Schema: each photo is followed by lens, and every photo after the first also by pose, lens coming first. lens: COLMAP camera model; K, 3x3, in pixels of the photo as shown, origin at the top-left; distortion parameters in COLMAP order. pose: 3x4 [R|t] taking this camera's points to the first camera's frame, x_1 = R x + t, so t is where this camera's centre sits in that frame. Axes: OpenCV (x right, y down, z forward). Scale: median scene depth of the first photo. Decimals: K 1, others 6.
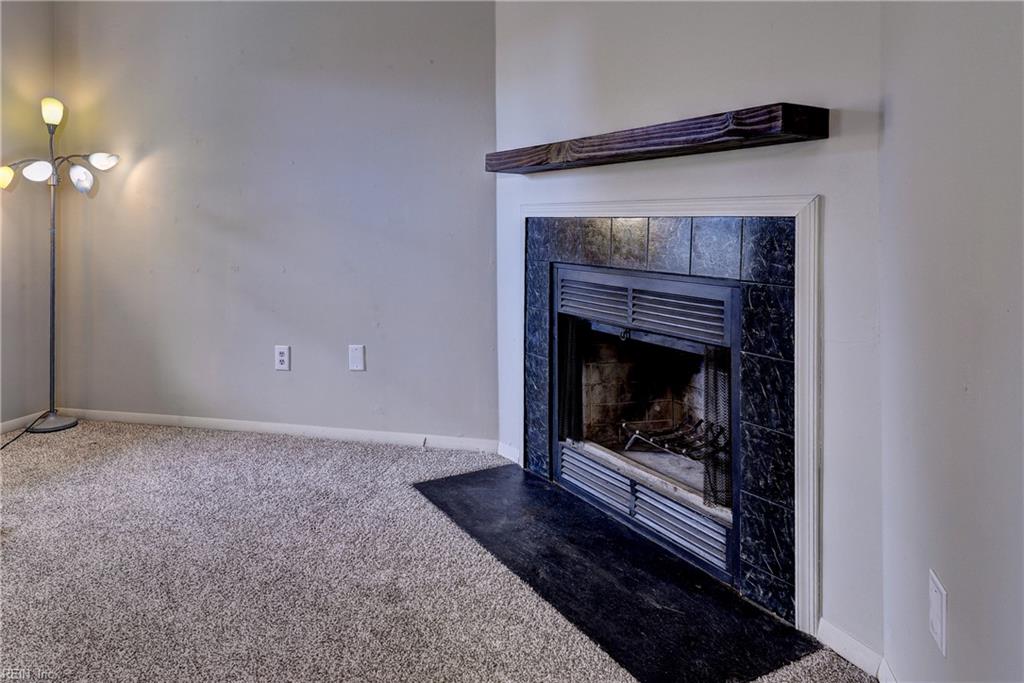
lens RADIAL K [[698.2, 0, 503.3], [0, 698.2, 233.8], [0, 0, 1]] dist [0.006009, 0.009534]
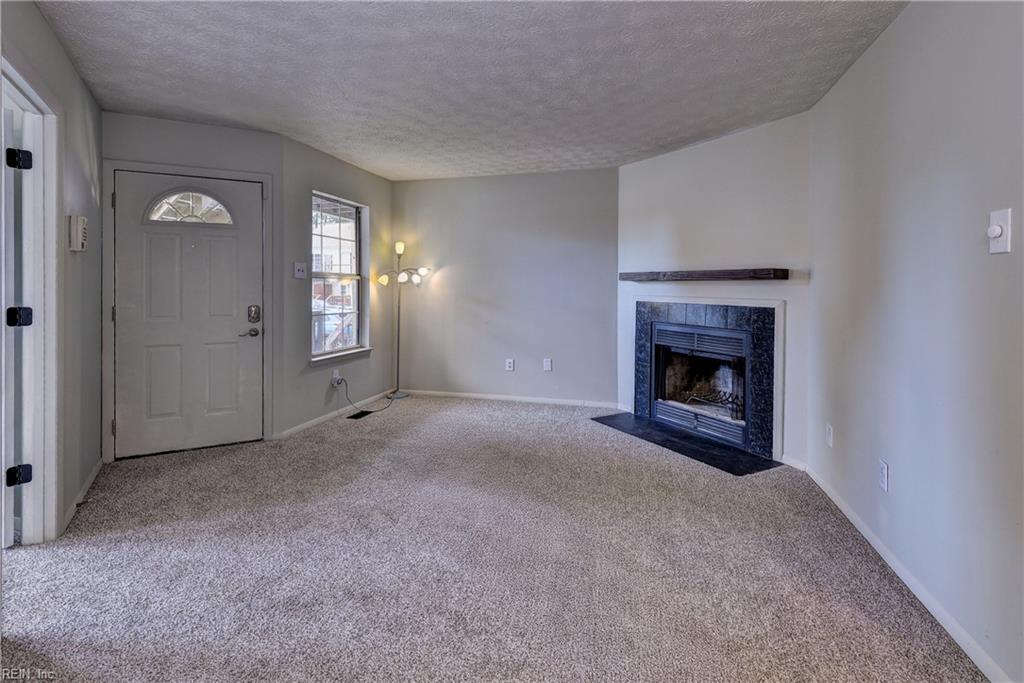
lens RADIAL K [[476.0, 0, 506.0], [0, 476.0, 297.2], [0, 0, 1]] dist [0.010796, -0.003587]
pose [[0.999906, 0.004549, -0.012928, -0.394707], [-0.004456, 0.999964, 0.007190, -0.049070], [0.012961, -0.007132, 0.999891, -0.566975]]
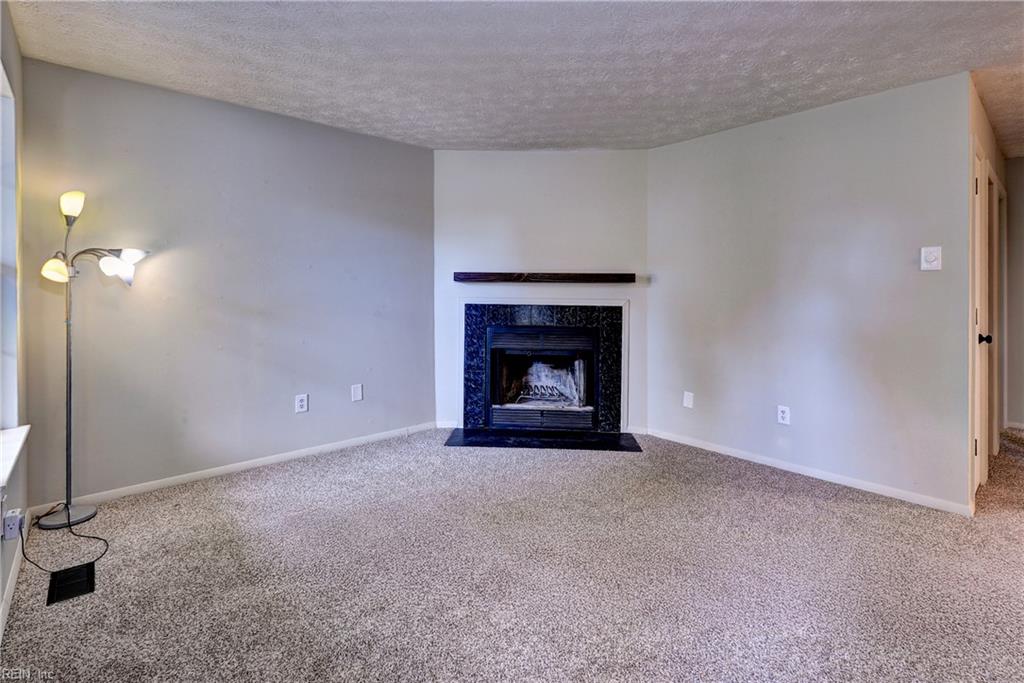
lens RADIAL K [[476.0, 0, 516.5], [0, 476.0, 298.6], [0, 0, 1]] dist [0.010796, -0.003587]
pose [[0.553064, -0.009025, 0.833090, -1.124215], [0.007080, 0.999956, 0.006133, -0.050227], [-0.833109, 0.002507, 0.553104, 0.121134]]
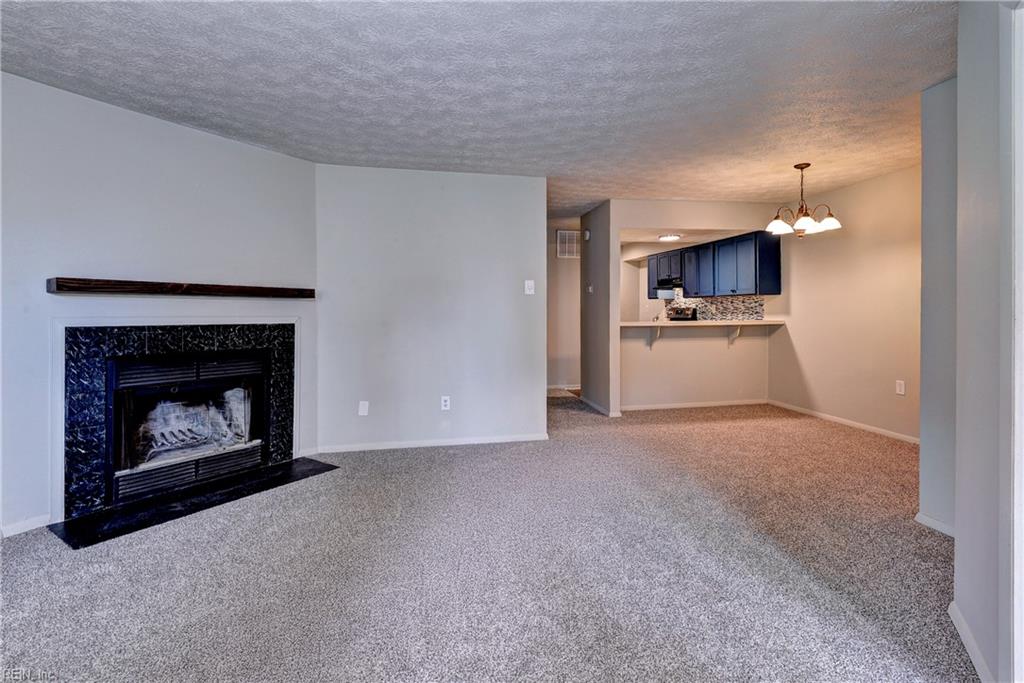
lens RADIAL K [[476.0, 0, 512.6], [0, 476.0, 312.5], [0, 0, 1]] dist [0.010796, -0.003587]
pose [[-0.432206, -0.004305, 0.901765, -1.233107], [0.013546, 0.999845, 0.011265, -0.053976], [-0.901673, 0.017084, -0.432080, 0.686046]]
